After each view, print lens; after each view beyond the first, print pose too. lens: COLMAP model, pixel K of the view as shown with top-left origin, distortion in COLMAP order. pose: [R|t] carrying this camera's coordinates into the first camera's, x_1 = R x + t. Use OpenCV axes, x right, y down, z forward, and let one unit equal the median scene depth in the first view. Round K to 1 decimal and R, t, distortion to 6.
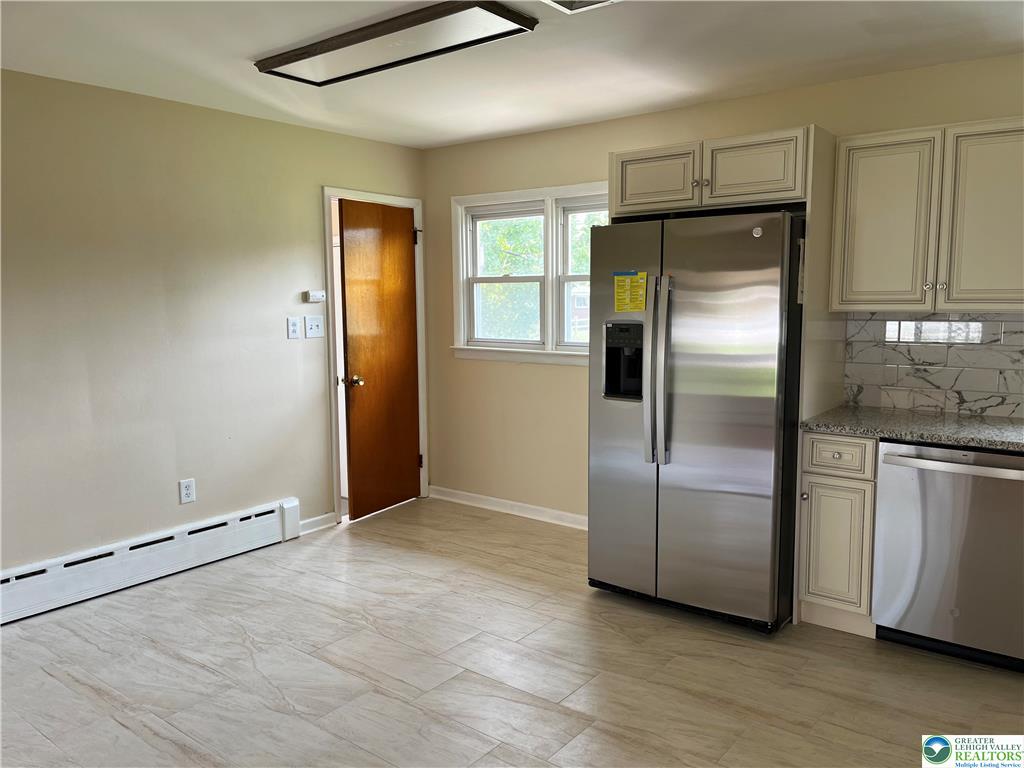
lens RADIAL K [[755.3, 0, 512.0], [0, 755.3, 384.0], [0, 0, 1]] dist [0.013051, -0.000882]
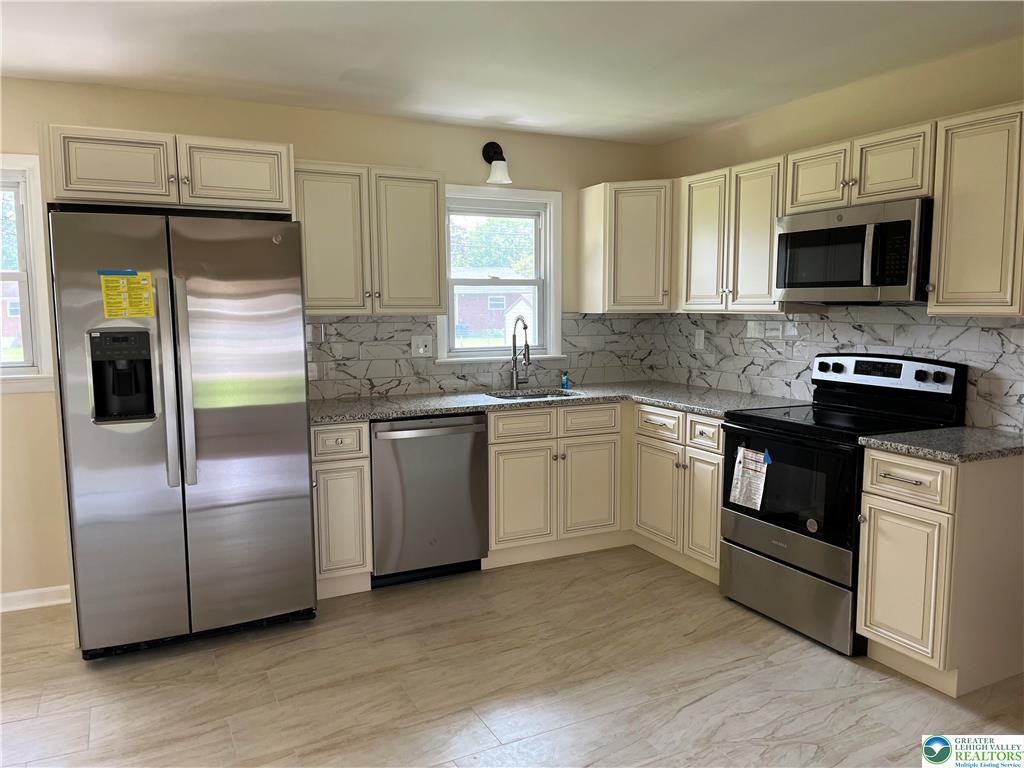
lens RADIAL K [[755.3, 0, 512.0], [0, 755.3, 384.0], [0, 0, 1]] dist [0.013051, -0.000882]
pose [[0.444741, -0.087796, 0.891346, -0.427193], [0.106639, 0.993296, 0.044630, -0.012963], [-0.889288, 0.075204, 0.451122, 0.232812]]
